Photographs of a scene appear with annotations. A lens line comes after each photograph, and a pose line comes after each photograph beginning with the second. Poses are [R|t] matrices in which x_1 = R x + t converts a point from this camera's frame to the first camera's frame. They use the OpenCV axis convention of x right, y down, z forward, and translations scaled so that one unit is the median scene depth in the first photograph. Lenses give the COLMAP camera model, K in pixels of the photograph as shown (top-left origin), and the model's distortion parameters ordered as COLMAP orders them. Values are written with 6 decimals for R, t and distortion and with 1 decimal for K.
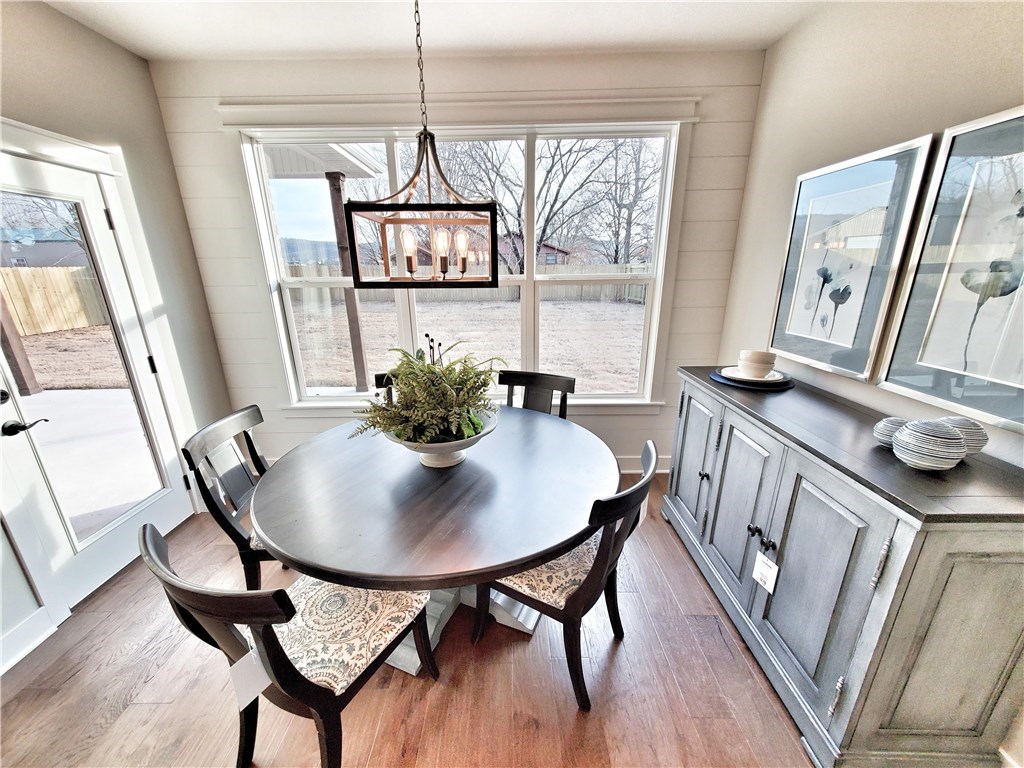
lens RADIAL K [[404.0, 0, 506.3], [0, 404.0, 401.3], [0, 0, 1]] dist [0.016917, -0.004907]
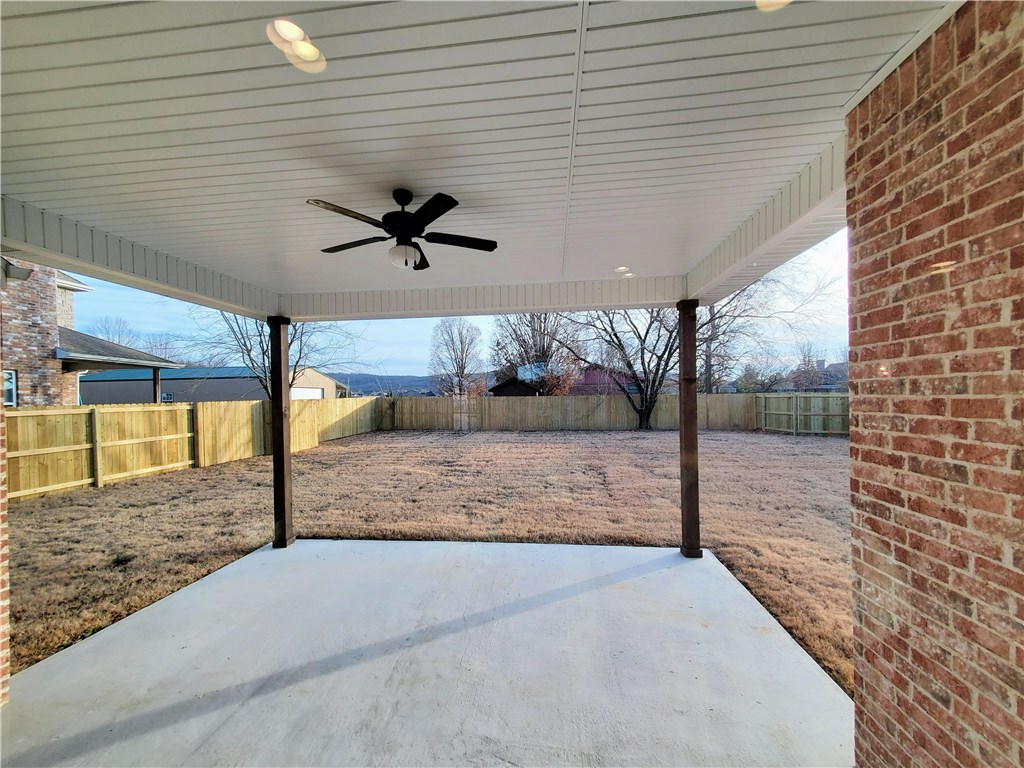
lens RADIAL K [[404.0, 0, 506.3], [0, 404.0, 401.3], [0, 0, 1]] dist [0.016917, -0.004907]
pose [[0.994014, -0.004966, -0.109140, -1.542181], [-0.028149, 0.953599, -0.299762, -0.159531], [0.105564, 0.301040, 0.947750, 0.392791]]
